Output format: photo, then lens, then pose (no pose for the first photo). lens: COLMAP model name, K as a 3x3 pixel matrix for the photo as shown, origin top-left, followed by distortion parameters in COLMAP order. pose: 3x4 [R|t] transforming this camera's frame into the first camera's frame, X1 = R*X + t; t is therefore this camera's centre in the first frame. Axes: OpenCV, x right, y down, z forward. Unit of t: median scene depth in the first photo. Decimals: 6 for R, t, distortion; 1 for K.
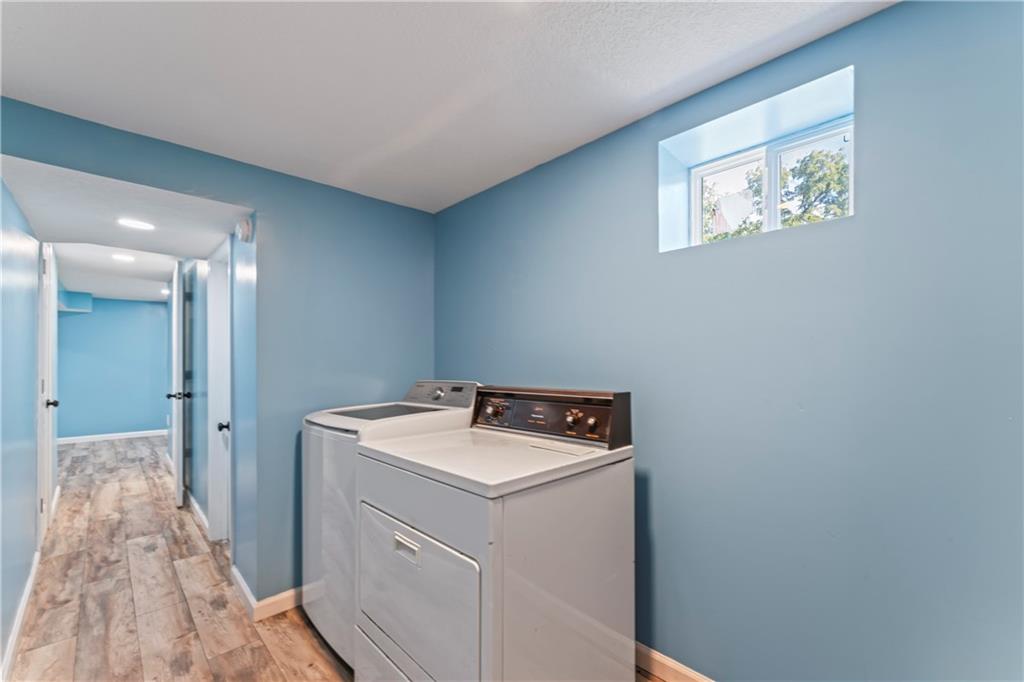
lens RADIAL K [[408.2, 0, 512.0], [0, 408.2, 341.0], [0, 0, 1]] dist [0.001136, 0.000242]
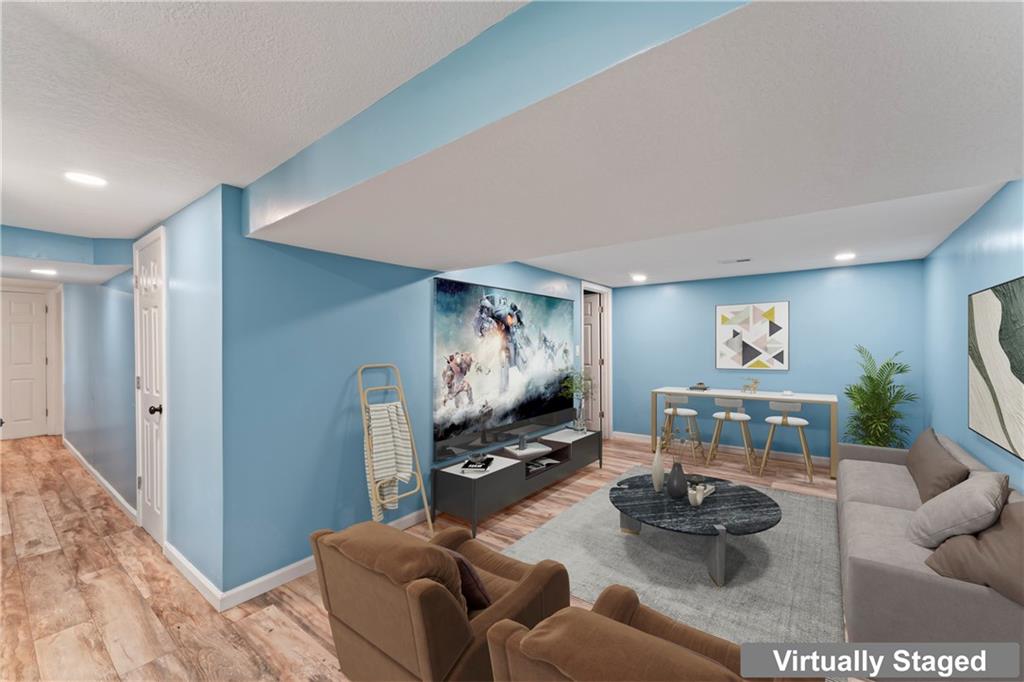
lens RADIAL K [[408.2, 0, 512.0], [0, 408.2, 341.0], [0, 0, 1]] dist [0.001136, 0.000242]
pose [[-0.990782, 0.016456, -0.134459, -1.844143], [0.020414, 0.999396, -0.028108, 0.041127], [0.133915, -0.030594, -0.990520, 2.080188]]
